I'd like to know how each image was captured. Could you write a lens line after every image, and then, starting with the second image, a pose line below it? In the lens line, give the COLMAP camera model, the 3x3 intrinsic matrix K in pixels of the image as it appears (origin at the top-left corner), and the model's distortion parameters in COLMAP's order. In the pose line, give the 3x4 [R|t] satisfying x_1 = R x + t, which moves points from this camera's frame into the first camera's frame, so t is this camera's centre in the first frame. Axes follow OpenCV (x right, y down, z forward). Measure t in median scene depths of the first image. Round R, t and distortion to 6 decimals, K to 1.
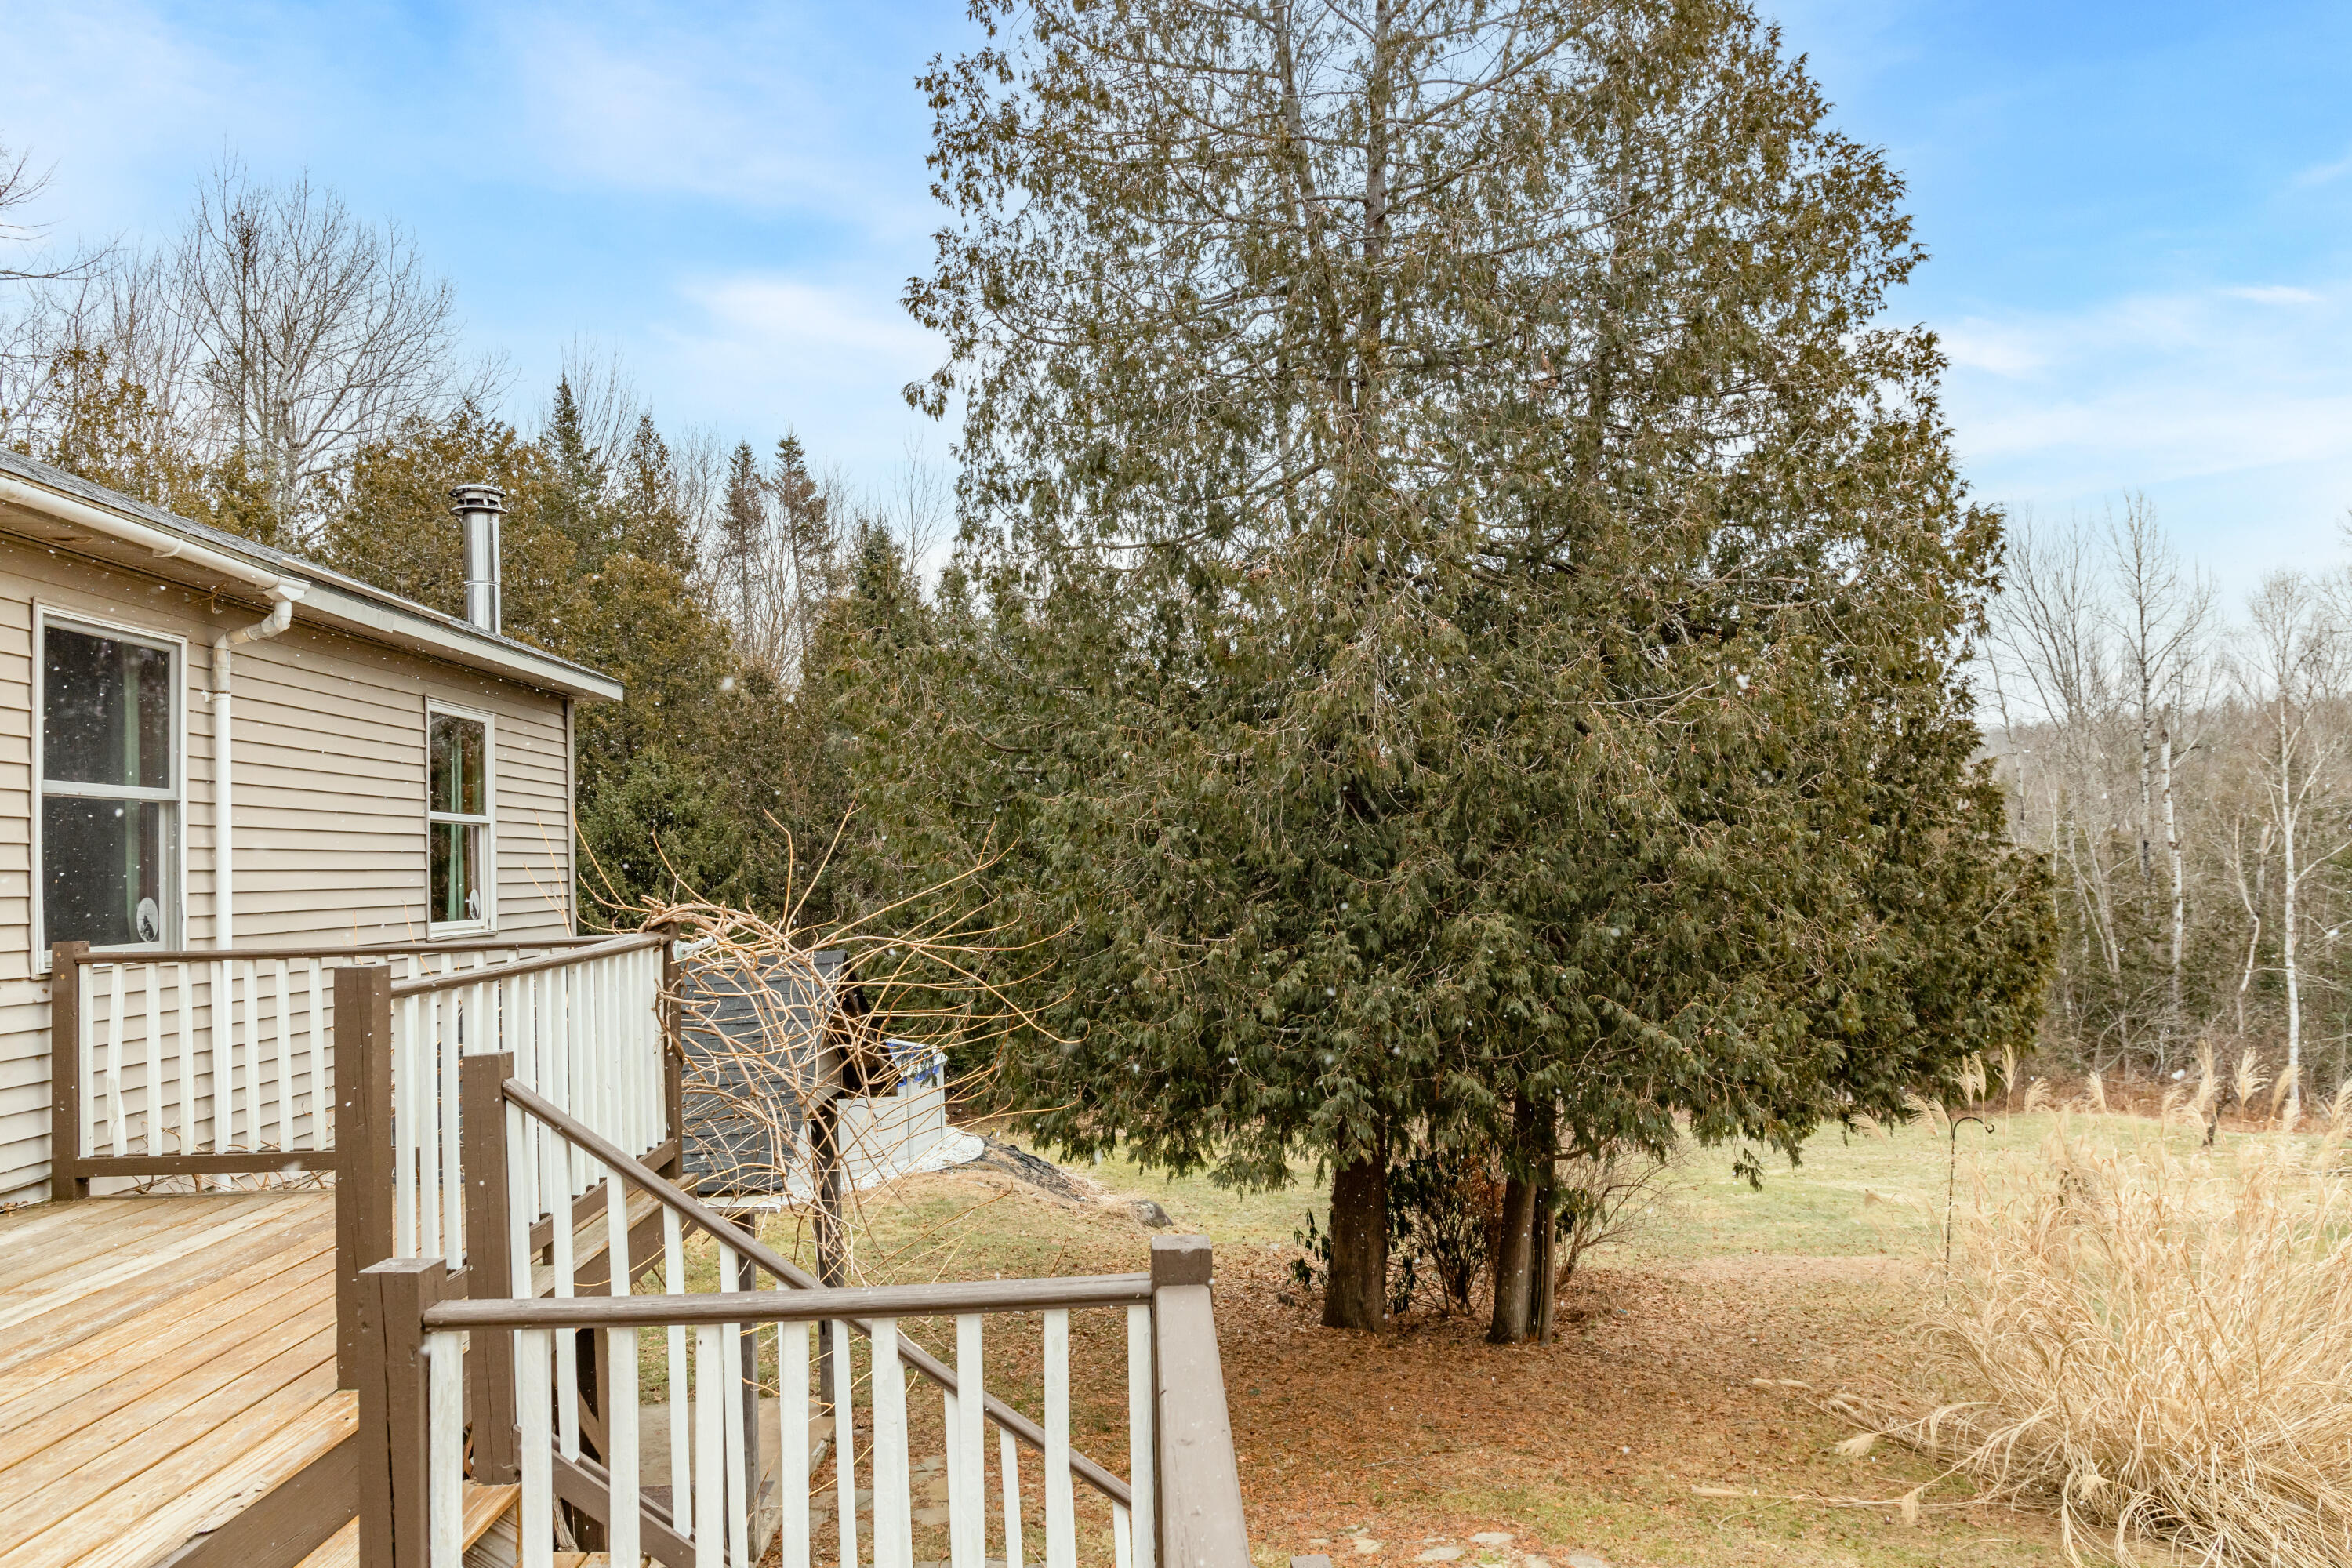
lens RADIAL K [[1589.5, 0, 1143.7], [0, 1589.5, 797.6], [0, 0, 1]] dist [-0.012819, -0.013846]
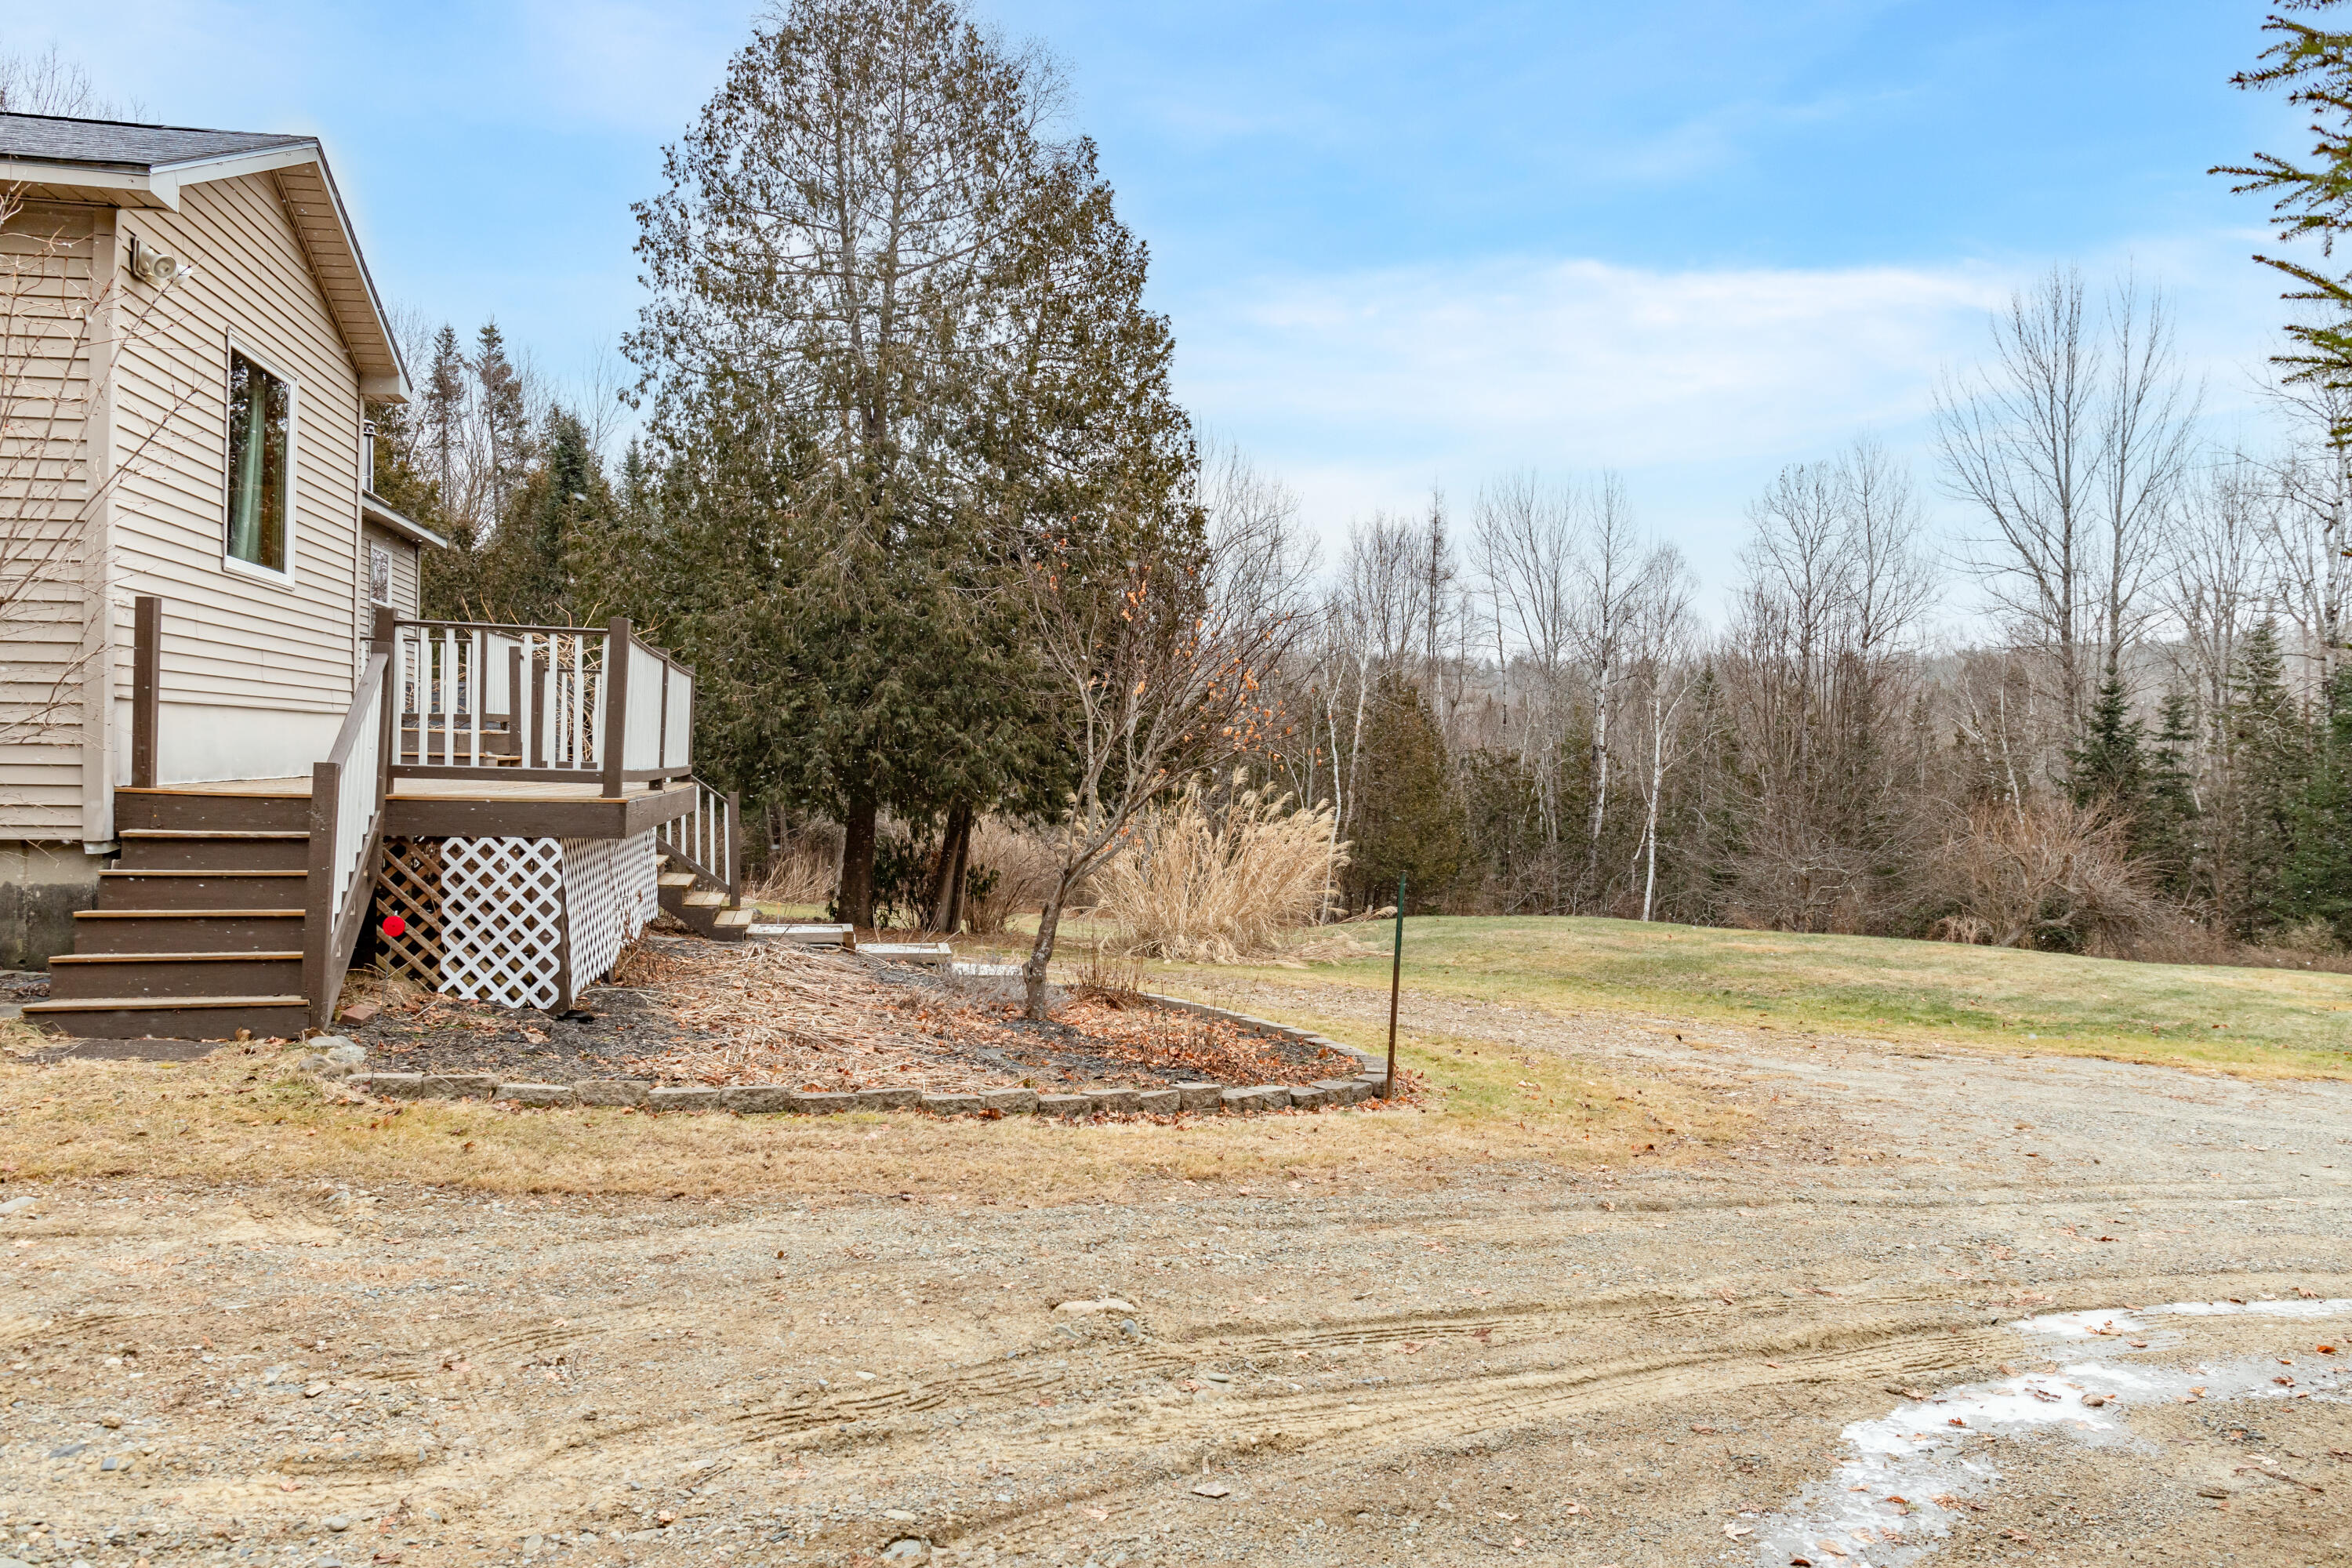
lens RADIAL K [[1589.5, 0, 1167.6], [0, 1589.5, 785.6], [0, 0, 1]] dist [-0.012819, -0.013846]
pose [[0.974845, 0.048717, 0.217495, 0.026103], [-0.061829, 0.996631, 0.053891, 0.016887], [-0.214137, -0.065983, 0.974573, -0.267815]]
